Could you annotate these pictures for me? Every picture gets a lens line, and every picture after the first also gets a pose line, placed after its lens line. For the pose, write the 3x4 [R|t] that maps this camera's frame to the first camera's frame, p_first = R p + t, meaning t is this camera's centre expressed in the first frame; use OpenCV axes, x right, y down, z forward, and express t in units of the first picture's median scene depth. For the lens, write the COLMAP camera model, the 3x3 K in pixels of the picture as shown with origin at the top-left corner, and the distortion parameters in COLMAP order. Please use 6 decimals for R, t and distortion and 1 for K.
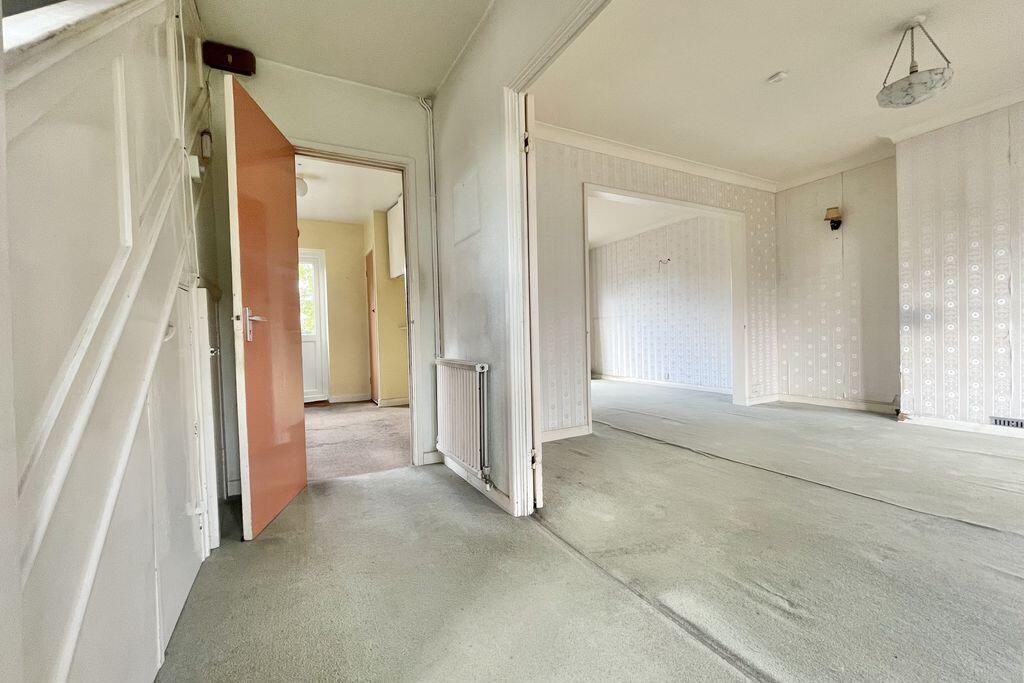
lens RADIAL K [[421.3, 0, 514.0], [0, 421.3, 342.0], [0, 0, 1]] dist [0.000688, -0.000177]
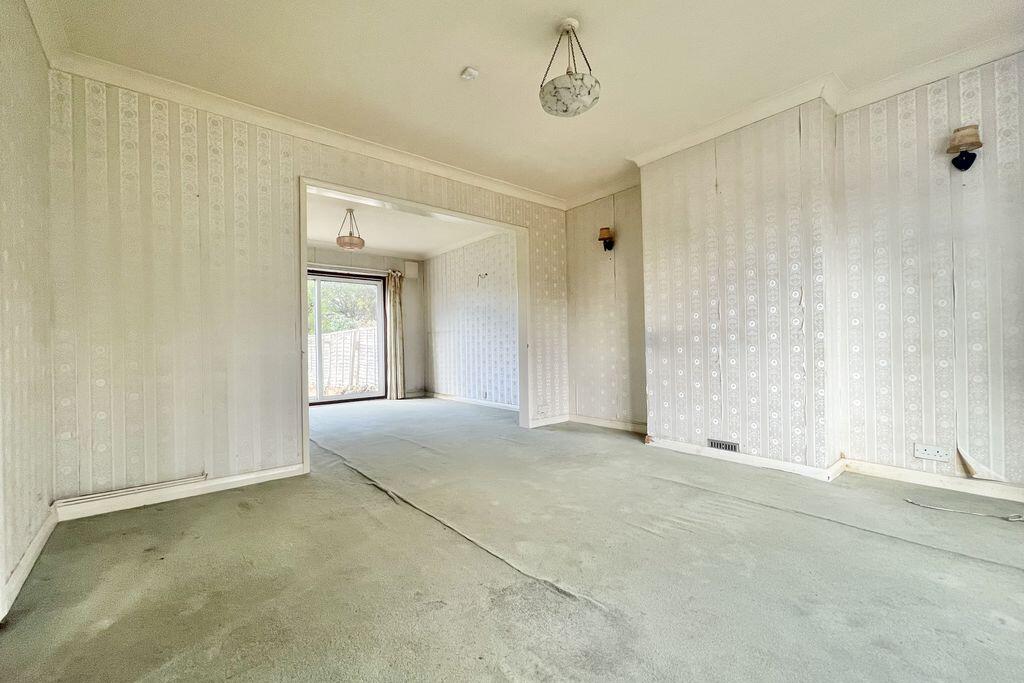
lens RADIAL K [[421.3, 0, 514.4], [0, 421.3, 341.6], [0, 0, 1]] dist [0.000688, -0.000177]
pose [[0.978659, 0.011617, 0.205163, 0.409305], [-0.005662, 0.999546, -0.029590, -0.021708], [-0.205414, 0.027797, 0.978280, 0.085919]]
